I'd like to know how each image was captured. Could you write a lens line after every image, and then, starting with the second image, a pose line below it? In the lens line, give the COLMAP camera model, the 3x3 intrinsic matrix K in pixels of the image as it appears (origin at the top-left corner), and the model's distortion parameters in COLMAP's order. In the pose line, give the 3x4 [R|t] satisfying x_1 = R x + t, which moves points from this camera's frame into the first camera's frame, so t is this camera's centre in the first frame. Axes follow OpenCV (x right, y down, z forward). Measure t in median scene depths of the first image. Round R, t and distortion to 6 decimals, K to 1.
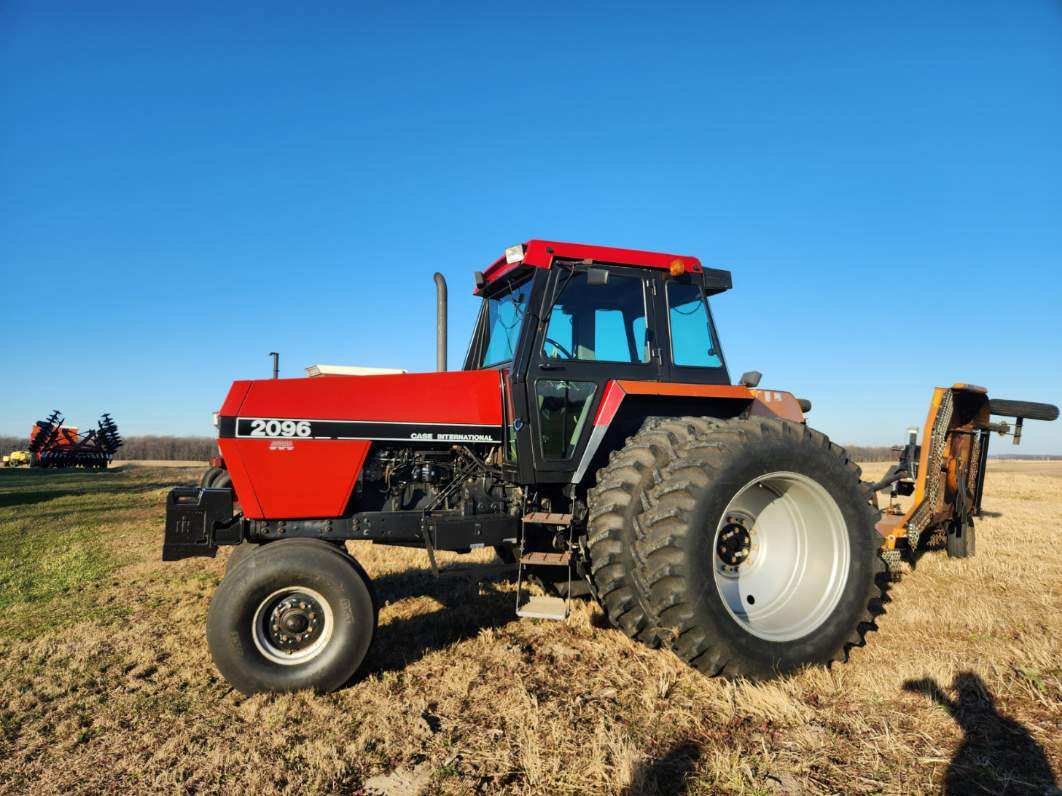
lens RADIAL K [[700.0, 0, 532.2], [0, 700.0, 390.4], [0, 0, 1]] dist [0.068609, -0.058213]
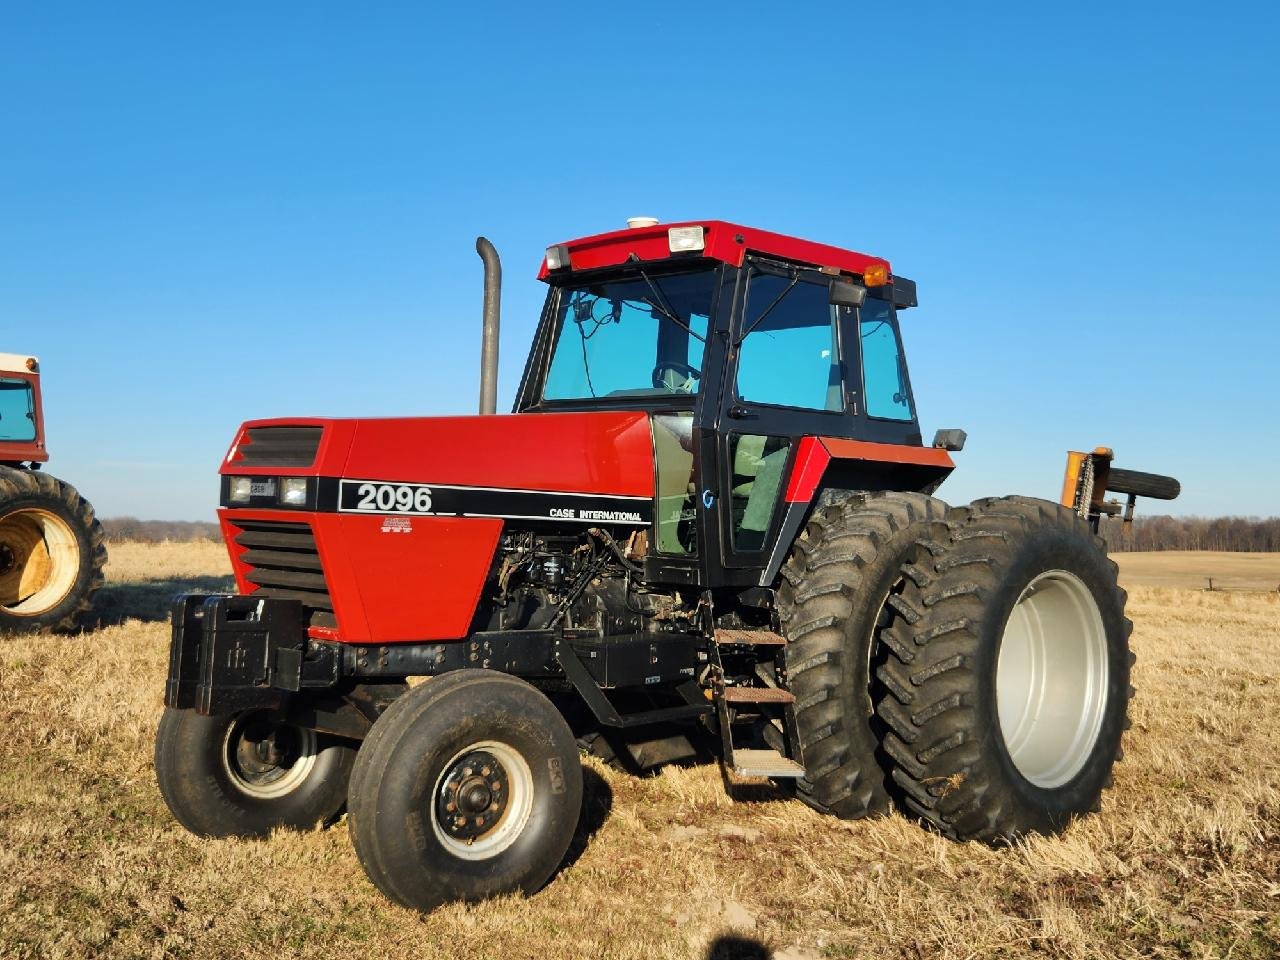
lens RADIAL K [[1413.7, 0, 638.8], [0, 1413.7, 424.5], [0, 0, 1]] dist [0.055934, -0.023671]
pose [[0.917746, 0.042629, 0.394873, -0.630908], [-0.048016, 0.998839, 0.003766, -0.025020], [-0.394254, -0.022416, 0.918728, -0.222823]]
